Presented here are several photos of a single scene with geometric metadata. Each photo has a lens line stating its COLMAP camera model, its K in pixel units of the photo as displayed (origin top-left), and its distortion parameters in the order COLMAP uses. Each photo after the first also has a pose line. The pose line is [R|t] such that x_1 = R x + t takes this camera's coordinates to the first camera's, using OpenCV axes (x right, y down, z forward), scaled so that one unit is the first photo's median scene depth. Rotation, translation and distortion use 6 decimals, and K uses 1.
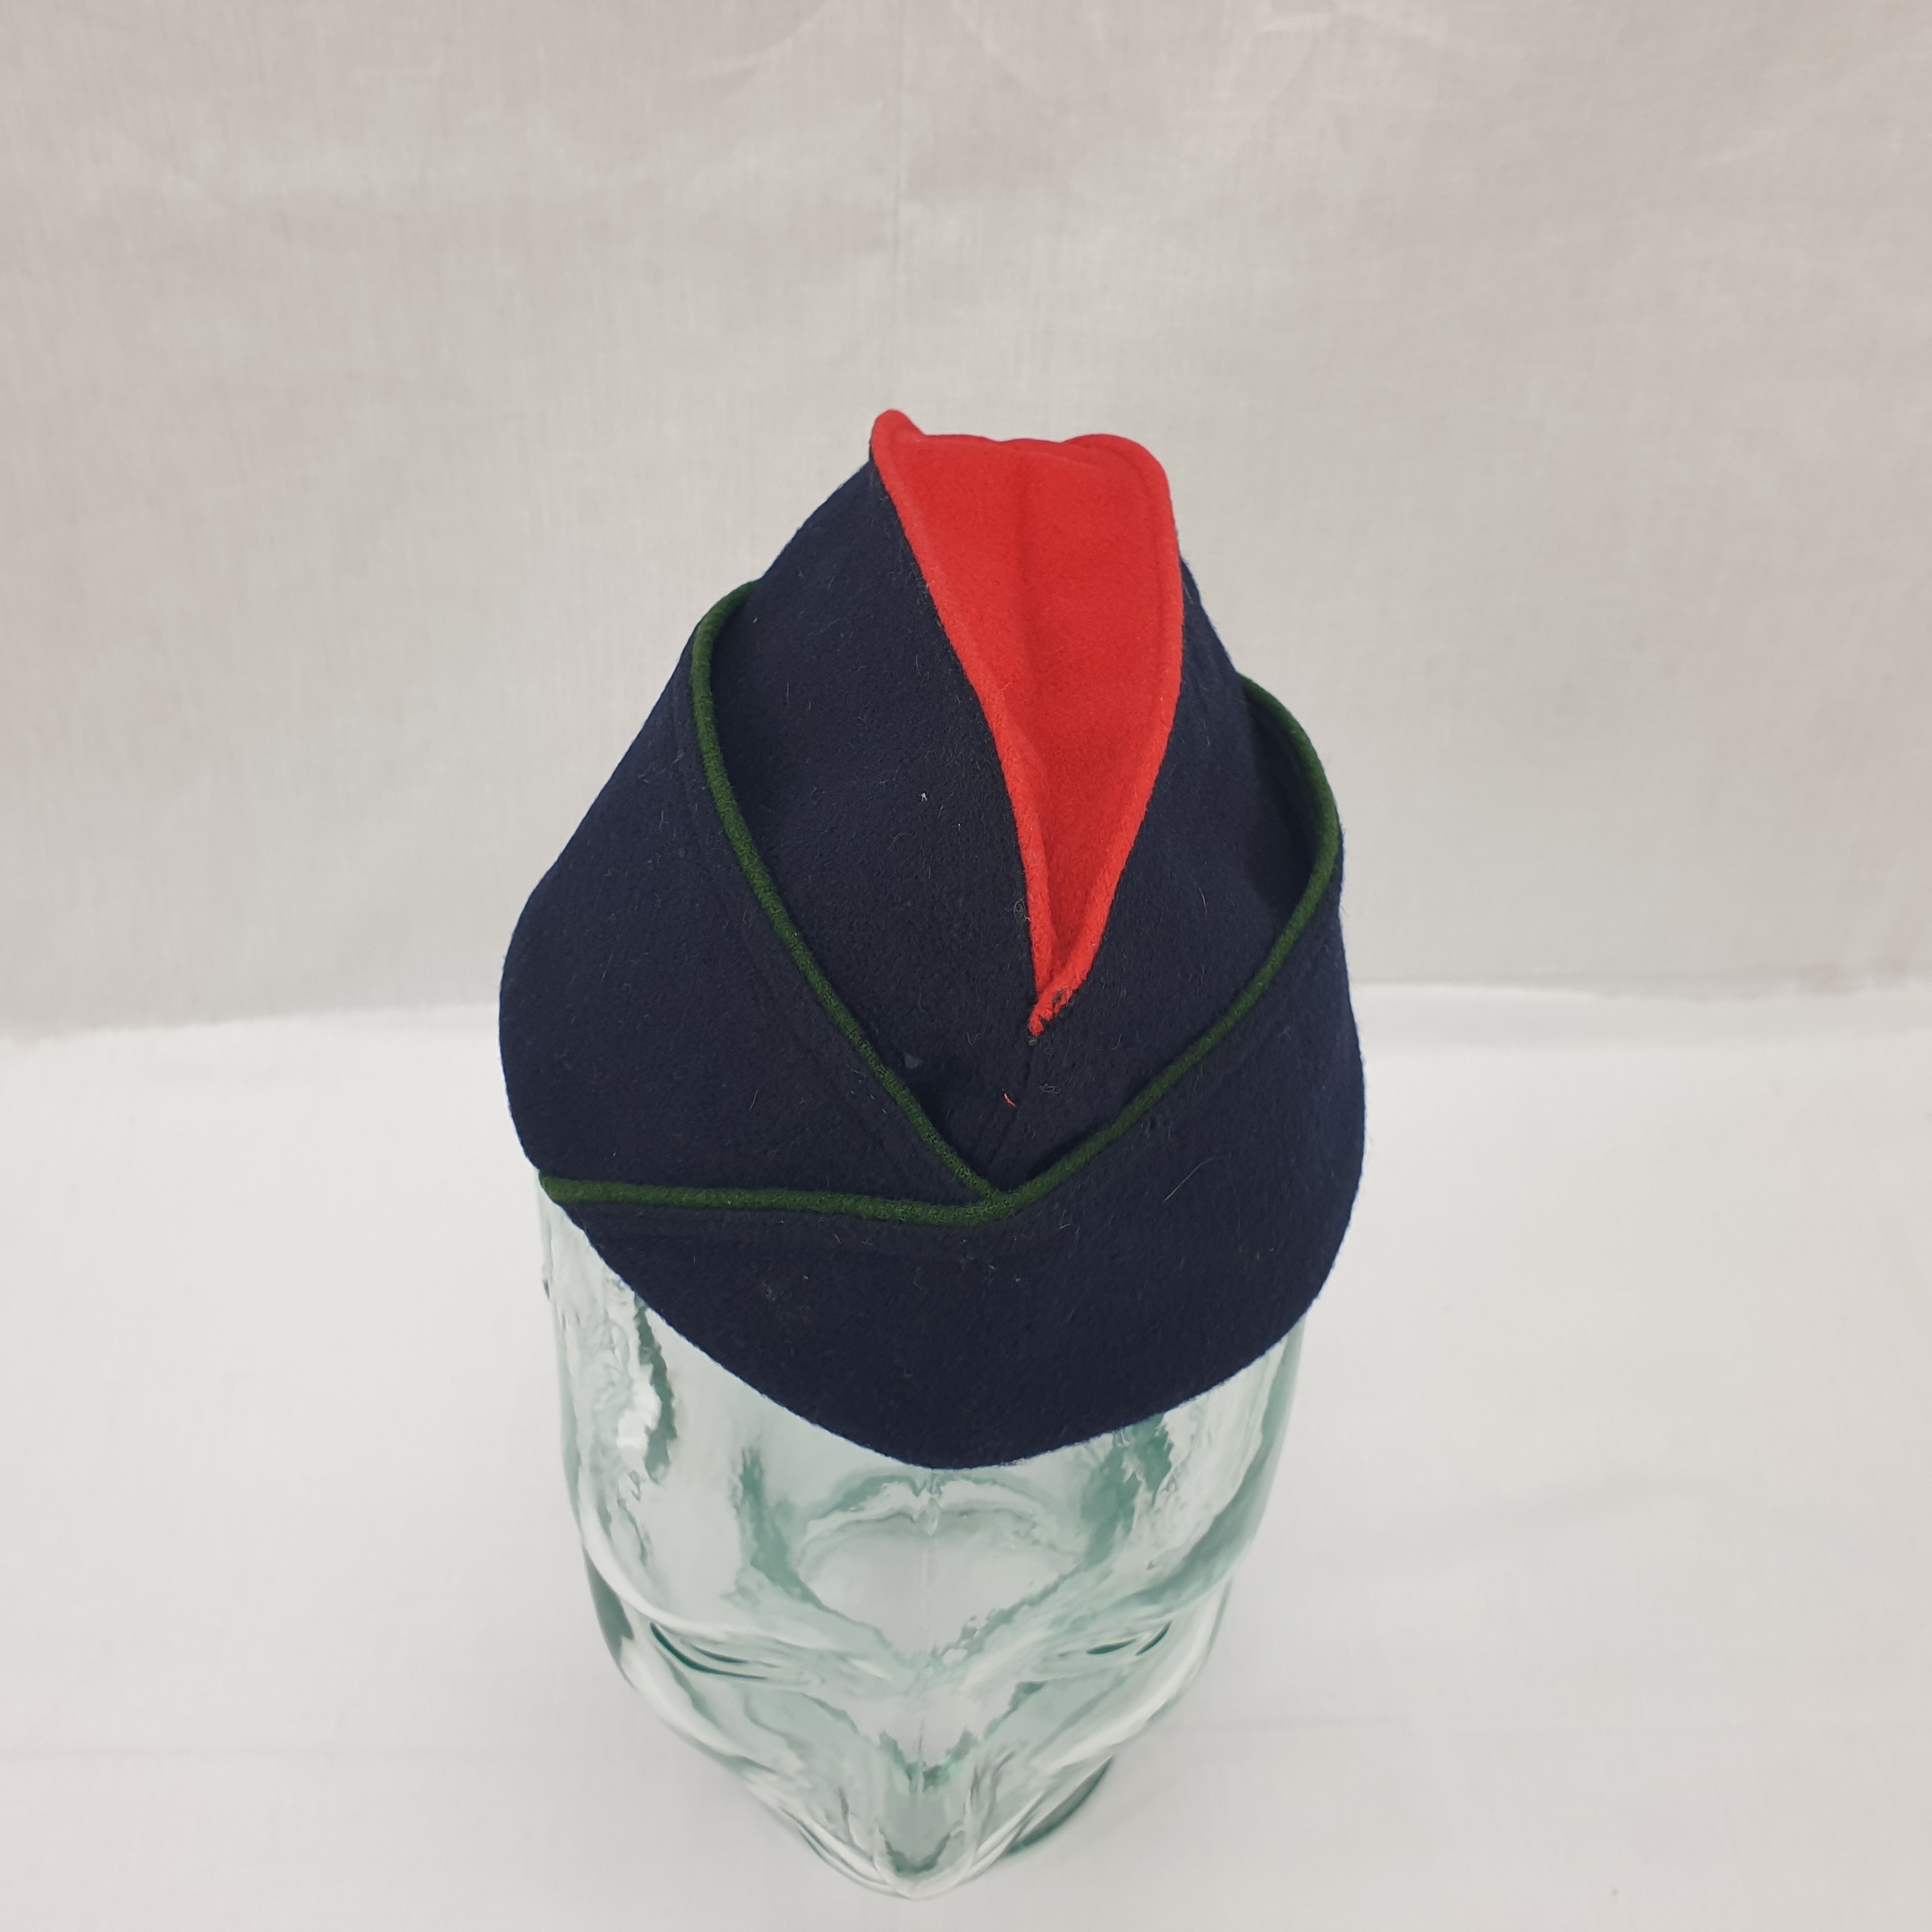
lens RADIAL K [[2071.3, 0, 972.8], [0, 2071.3, 947.4], [0, 0, 1]] dist [-0.016232, 0.005894]
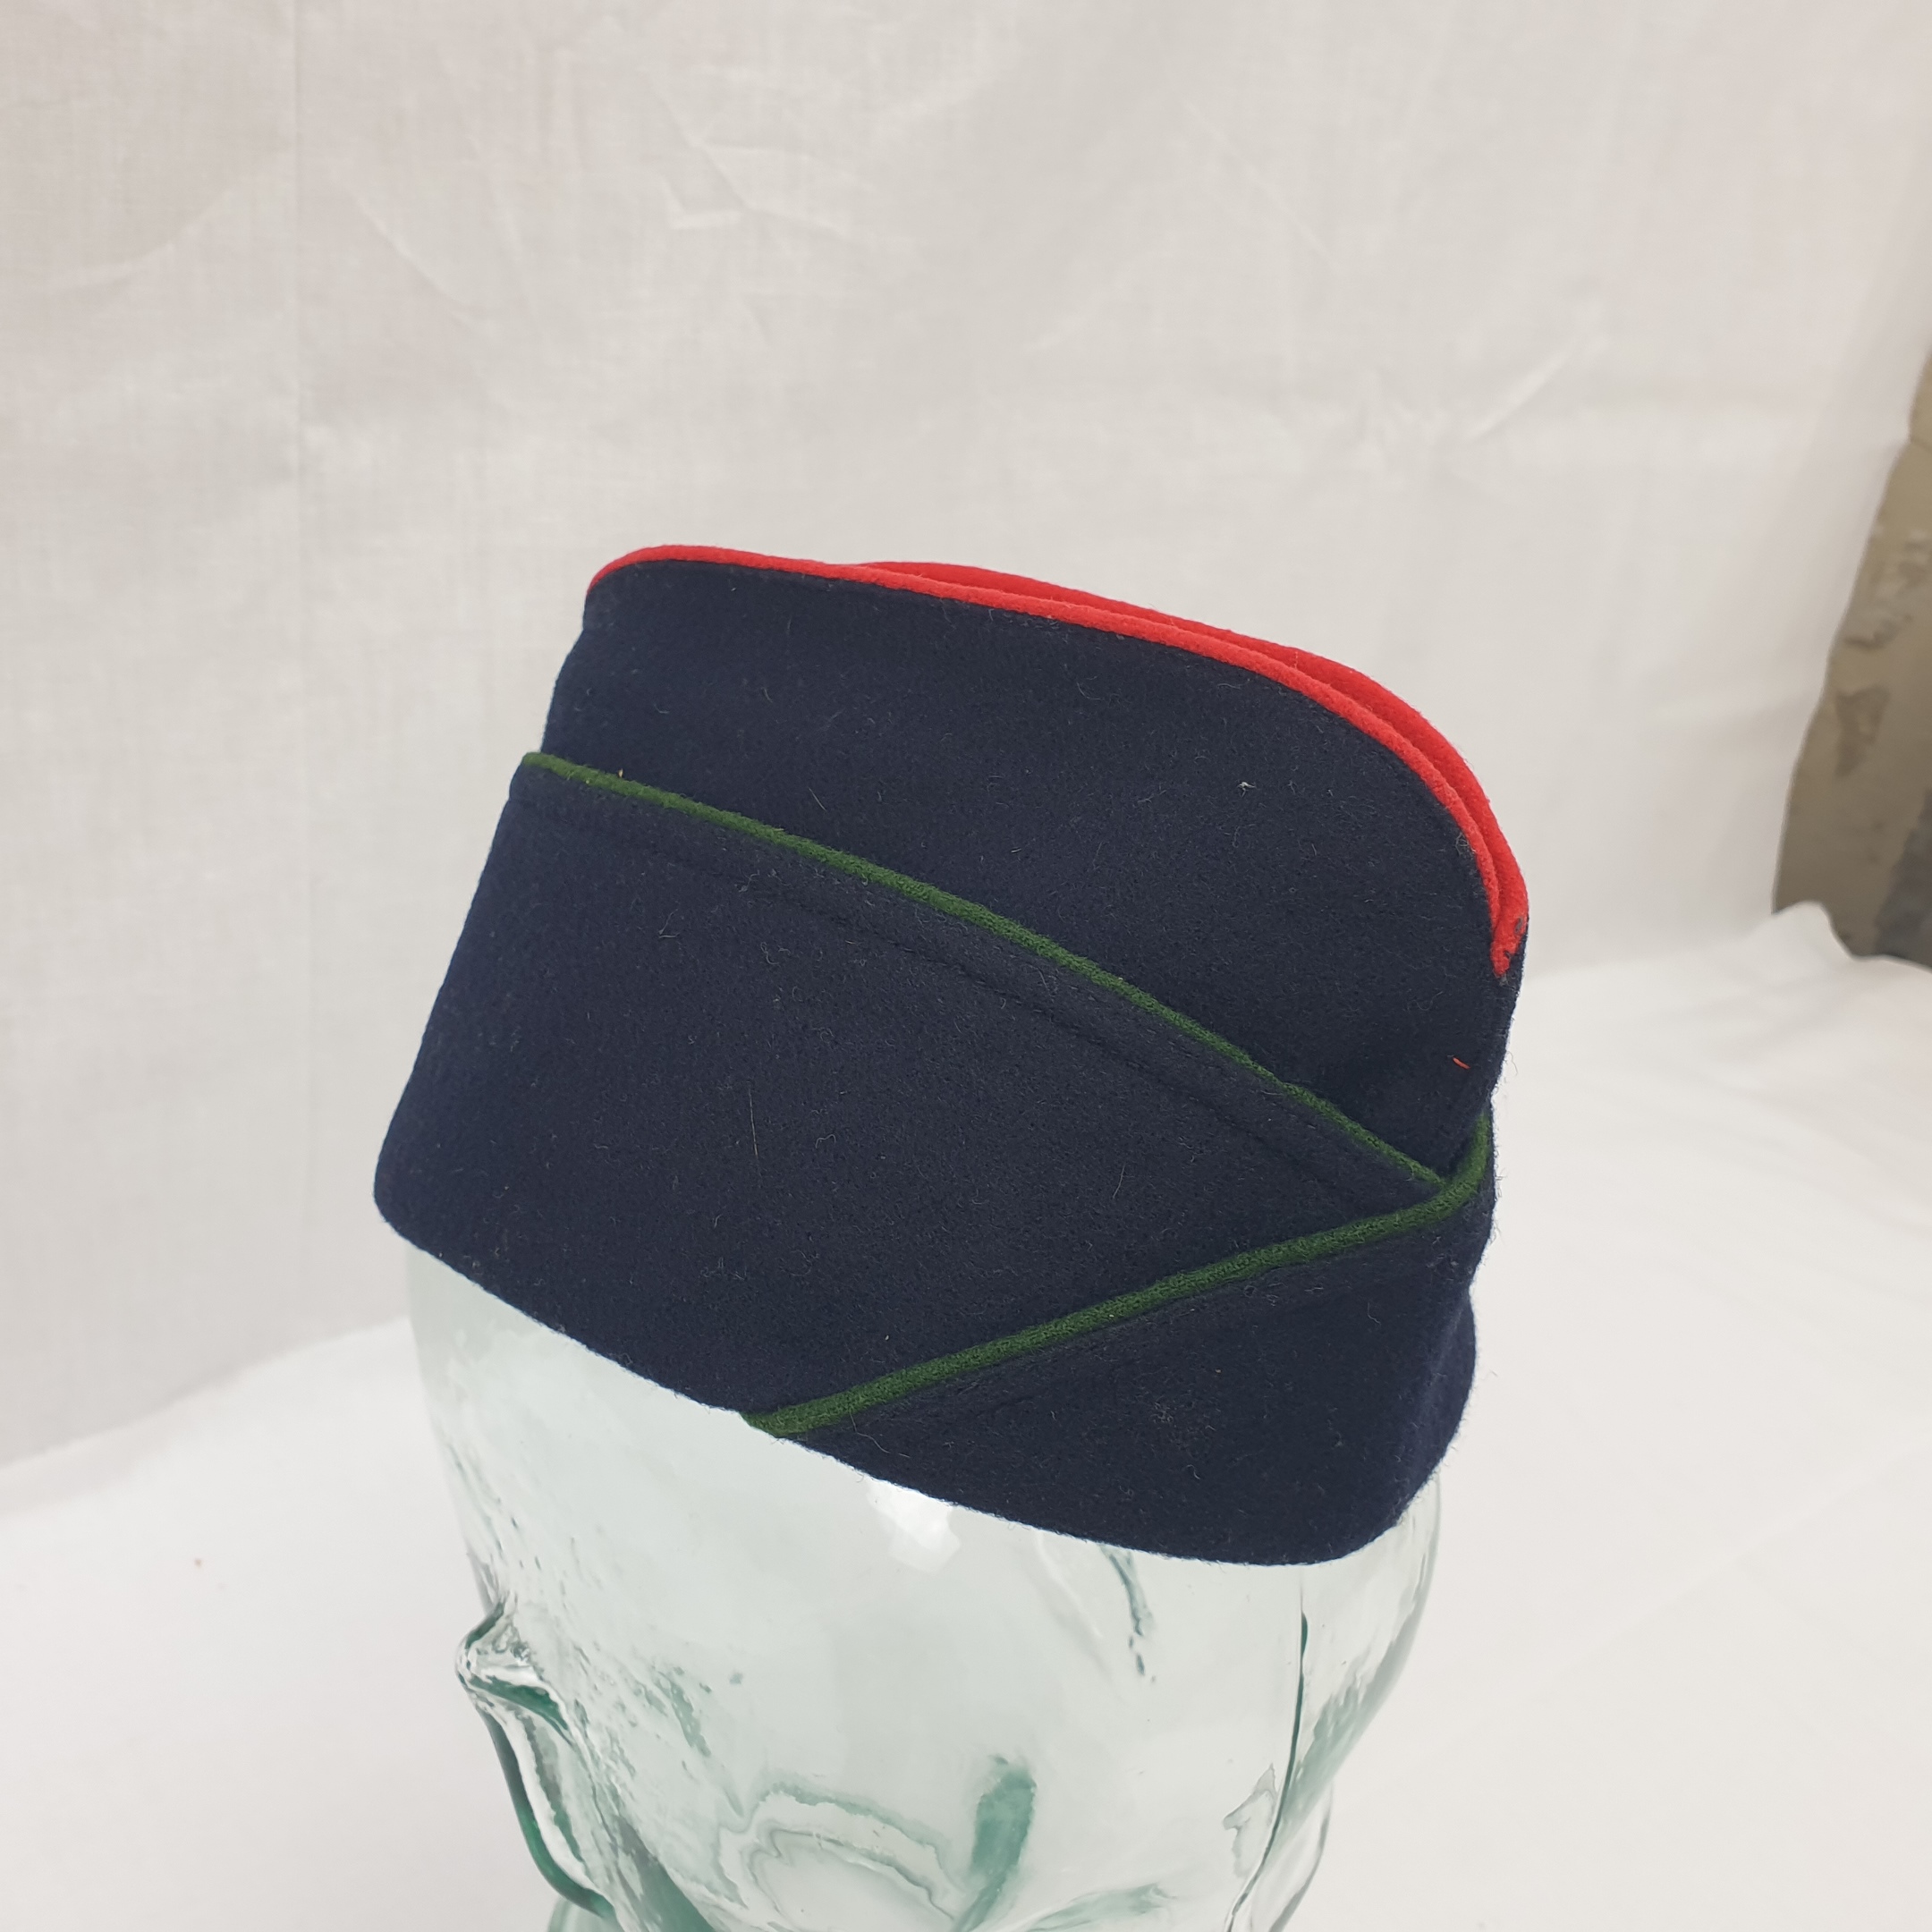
lens RADIAL K [[2044.7, 0, 966.0], [0, 2044.7, 966.0], [0, 0, 1]] dist [-0.006197, -0.012350]
pose [[0.814802, -0.193131, 0.546624, -0.339494], [0.287283, 0.953480, -0.091347, 0.027089], [-0.503553, 0.231466, 0.832381, 0.178201]]
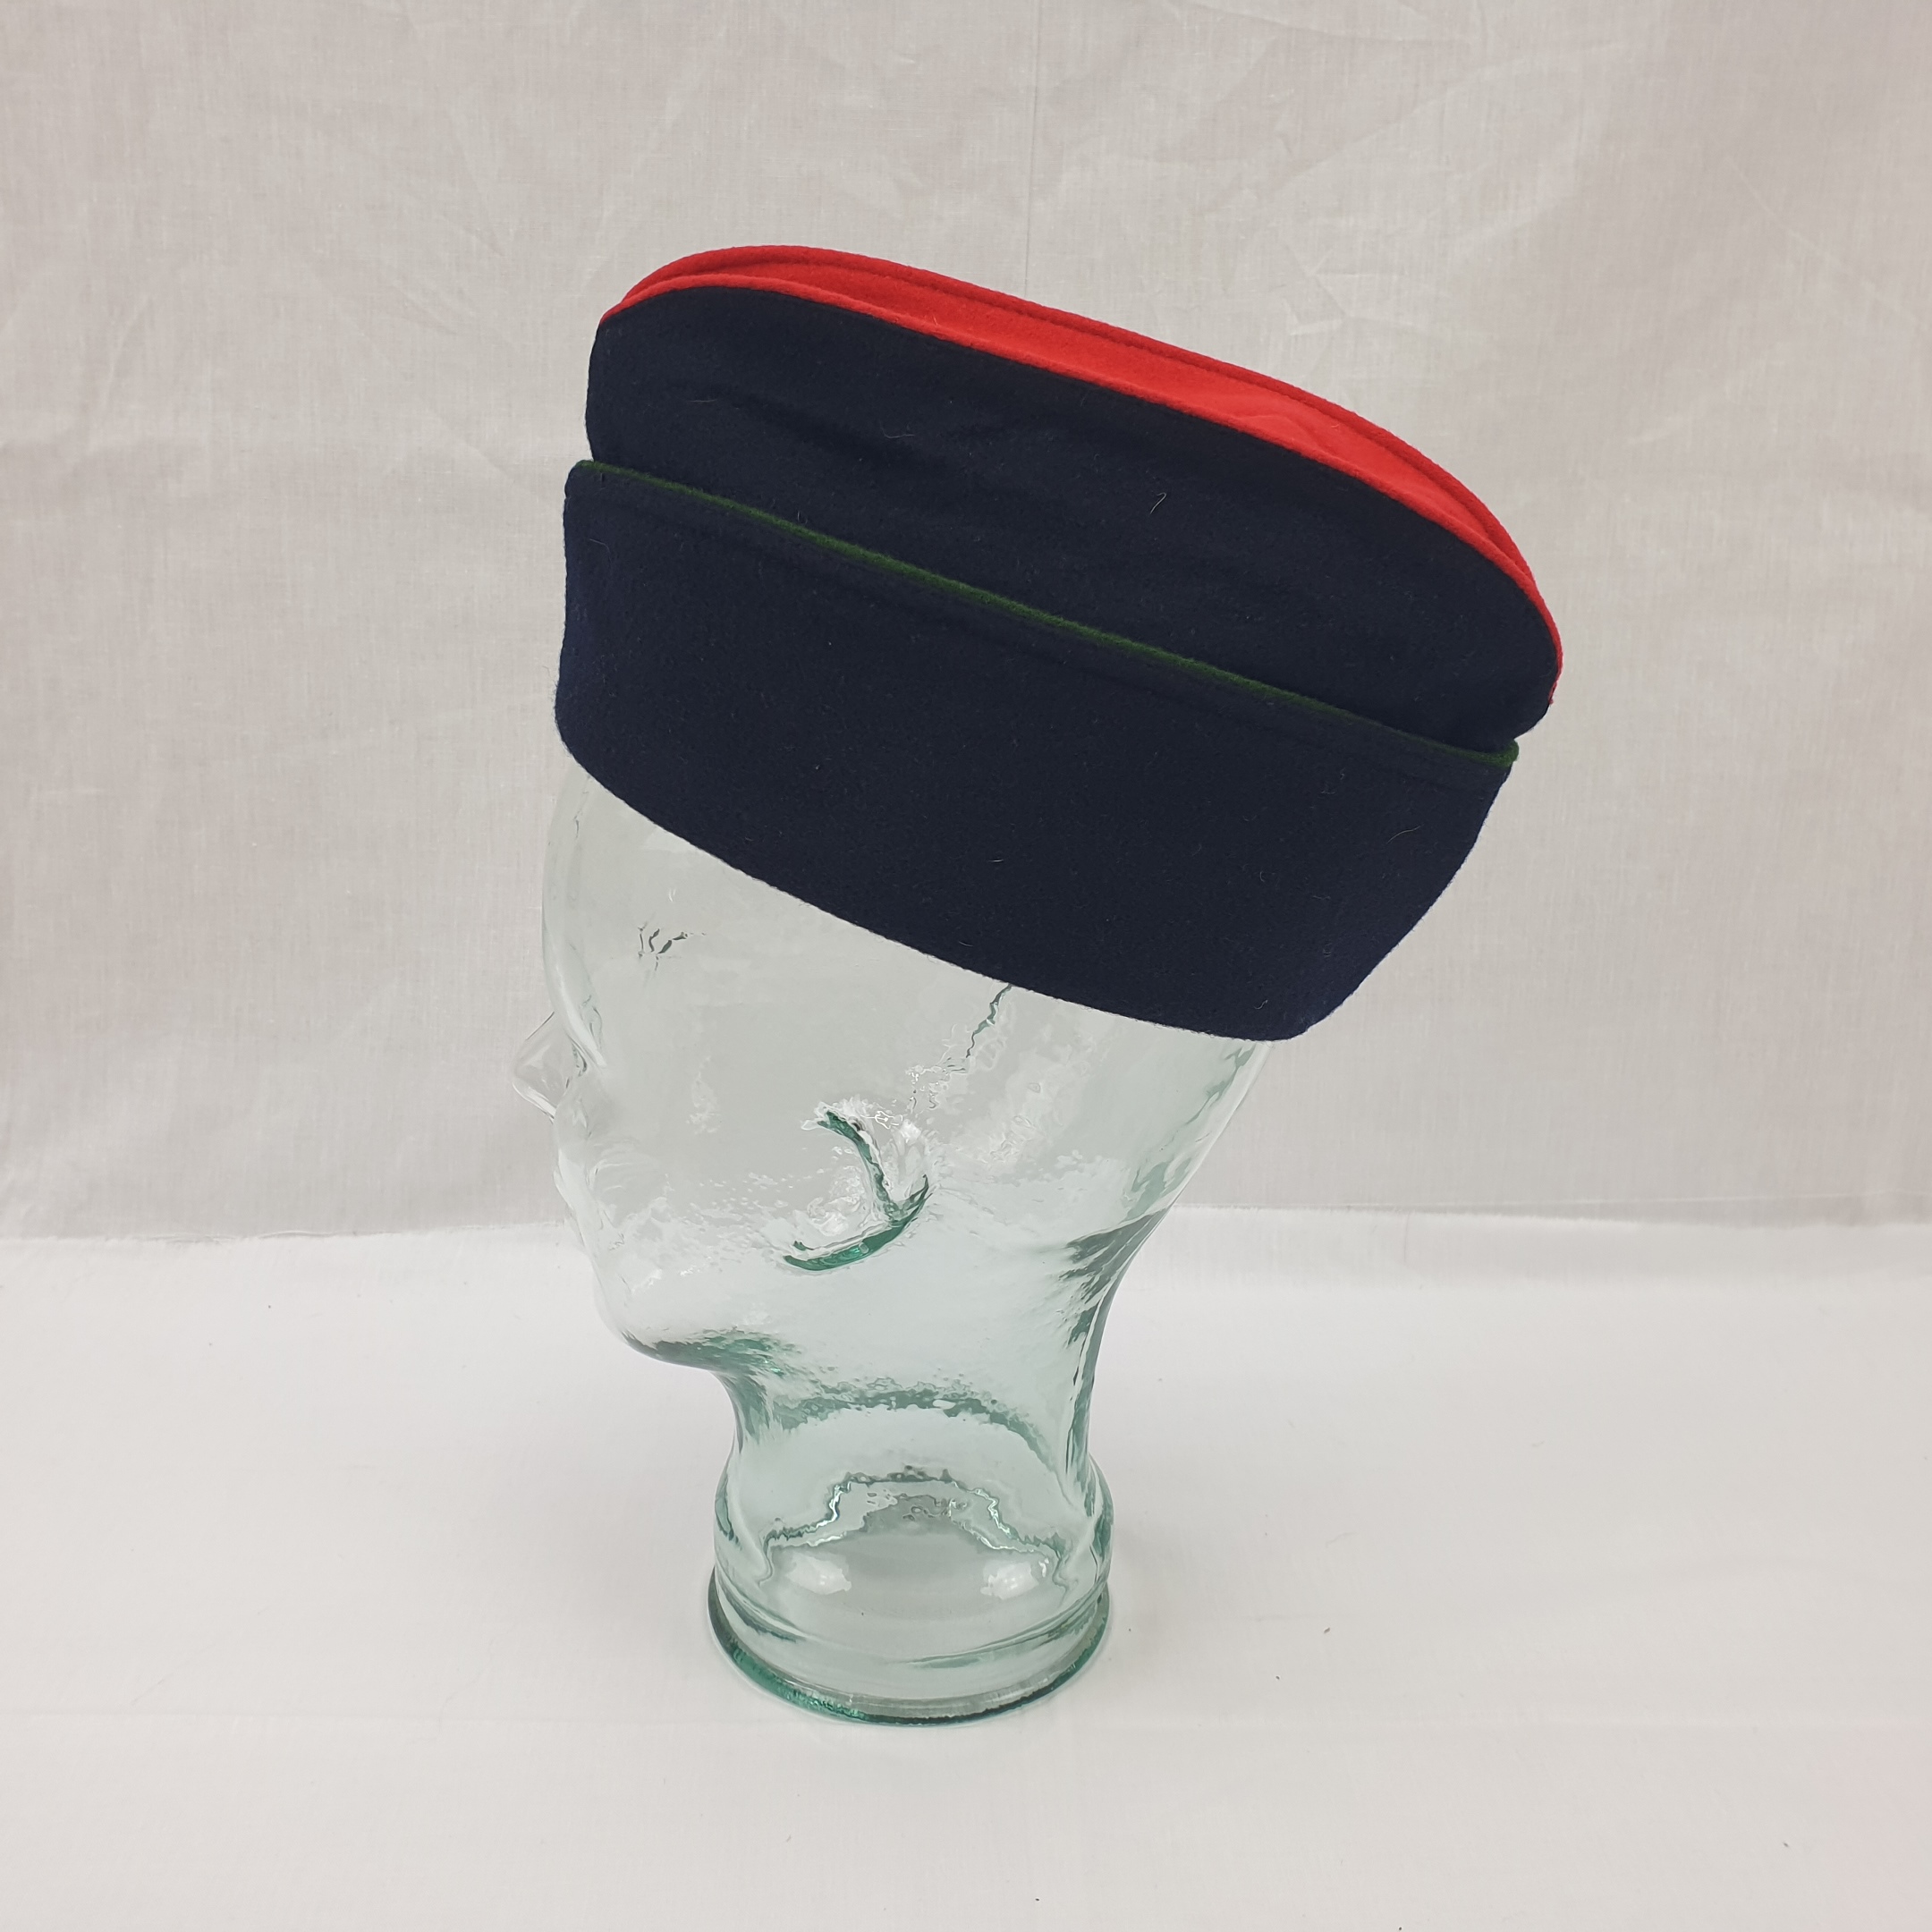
lens RADIAL K [[2007.2, 0, 969.9], [0, 2007.2, 954.7], [0, 0, 1]] dist [0.003958, 0.005845]
pose [[0.999974, 0.007172, -0.001114, -0.063310], [-0.006922, 0.896215, -0.443567, 0.483182], [-0.002183, 0.443563, 0.896241, -0.000196]]
